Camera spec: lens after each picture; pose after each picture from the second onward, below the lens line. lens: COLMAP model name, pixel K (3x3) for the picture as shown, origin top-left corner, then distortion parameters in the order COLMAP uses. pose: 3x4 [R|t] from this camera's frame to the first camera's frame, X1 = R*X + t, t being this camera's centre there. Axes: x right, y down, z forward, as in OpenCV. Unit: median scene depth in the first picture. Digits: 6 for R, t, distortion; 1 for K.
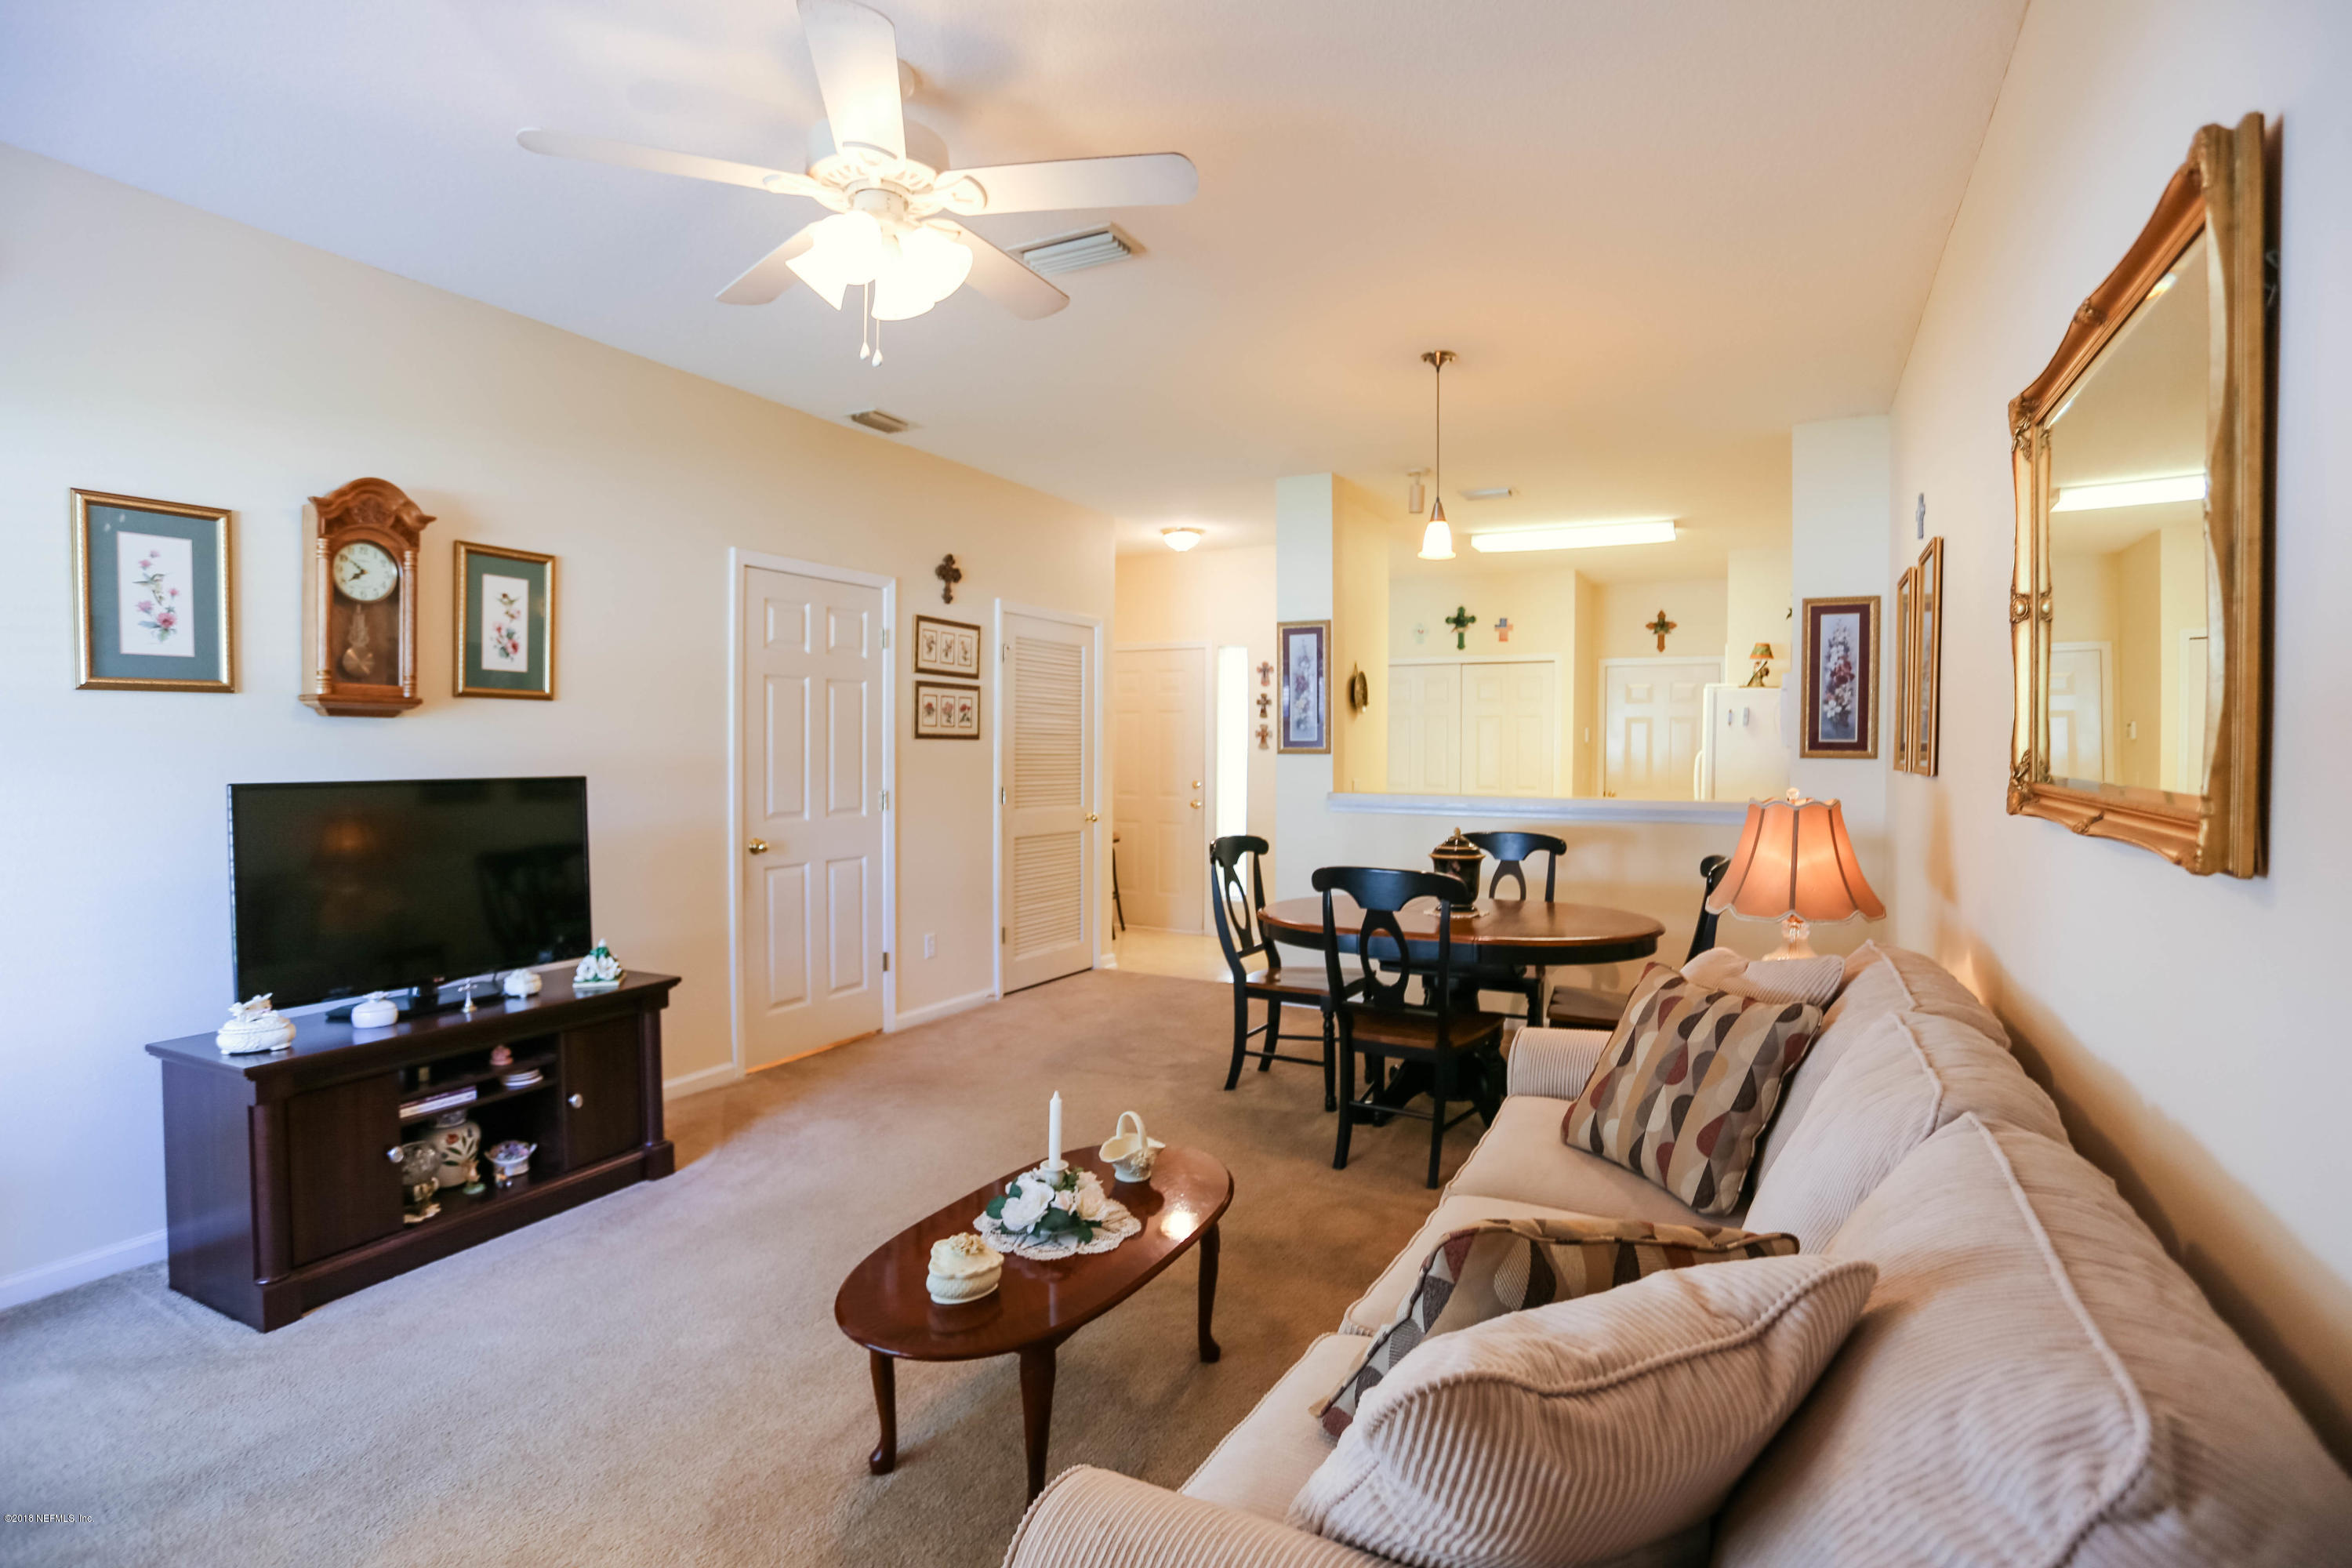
lens RADIAL K [[1162.7, 0, 1178.8], [0, 1162.7, 751.0], [0, 0, 1]] dist [-0.037979, 0.003572]
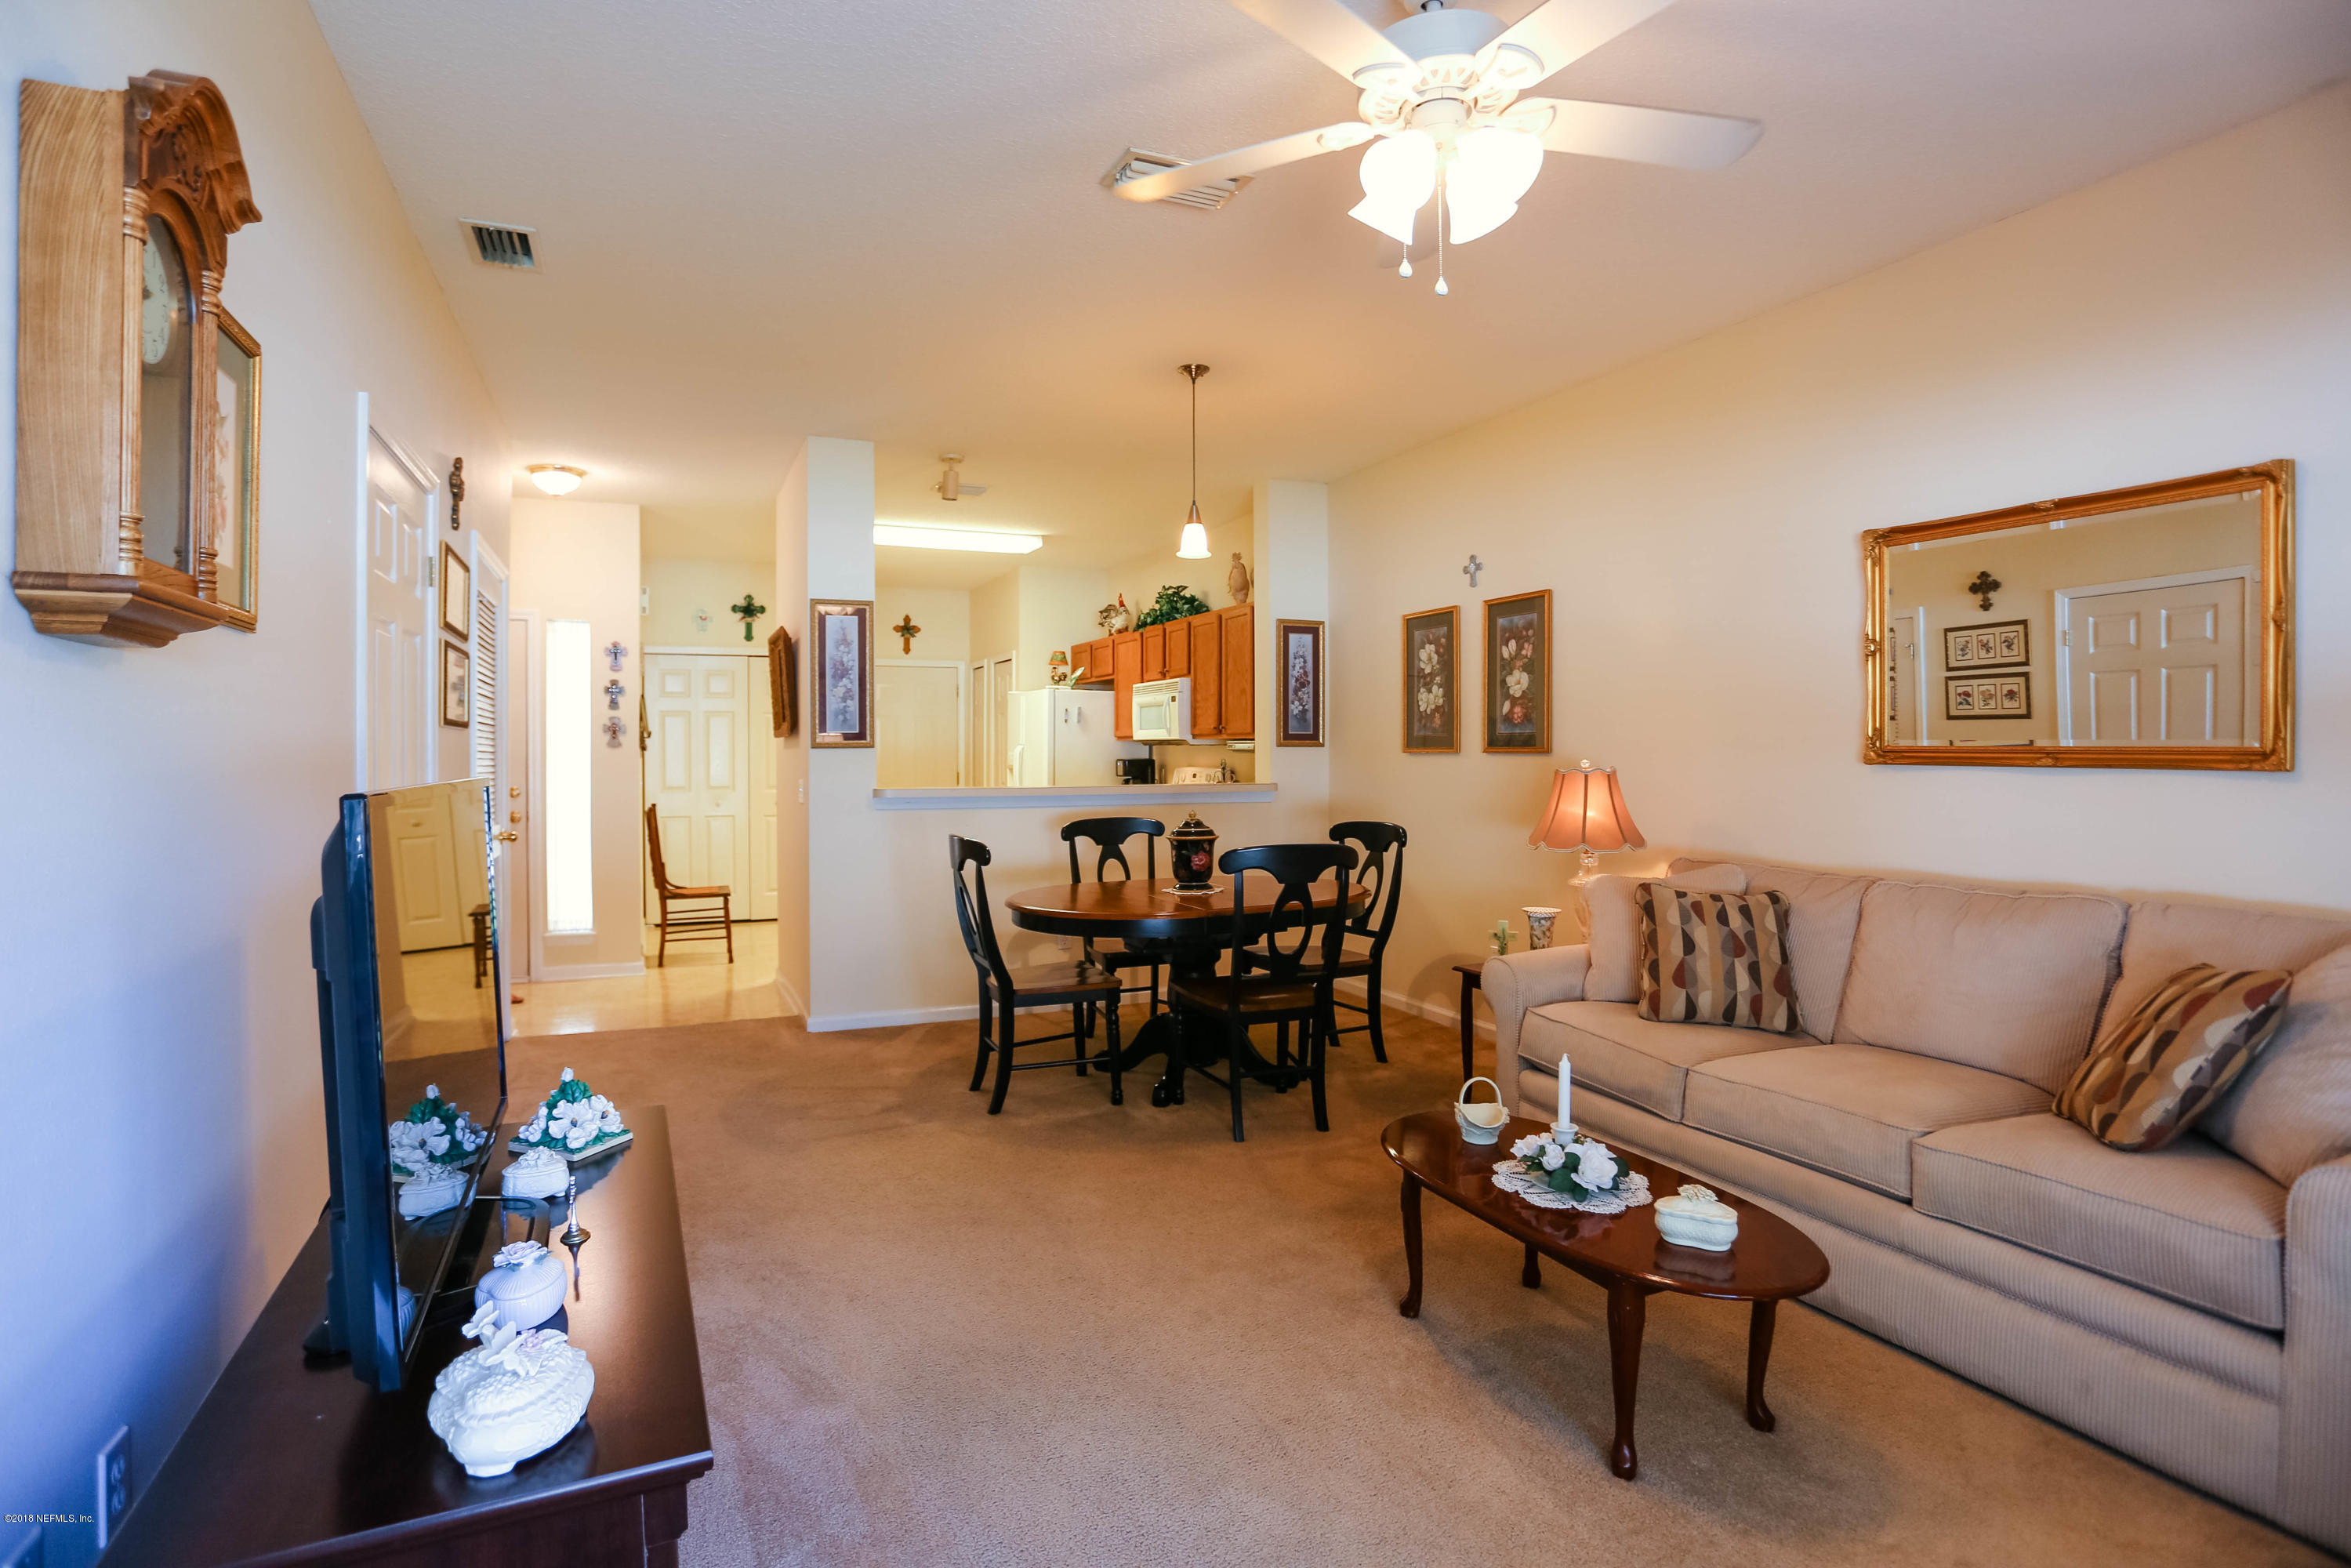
lens RADIAL K [[1162.3, 0, 1167.8], [0, 1162.3, 779.3], [0, 0, 1]] dist [-0.037979, 0.003572]
pose [[0.622435, -0.032041, 0.782015, -0.540862], [0.014228, 0.999460, 0.029625, 0.003055], [-0.782542, -0.007313, 0.622555, 0.302294]]
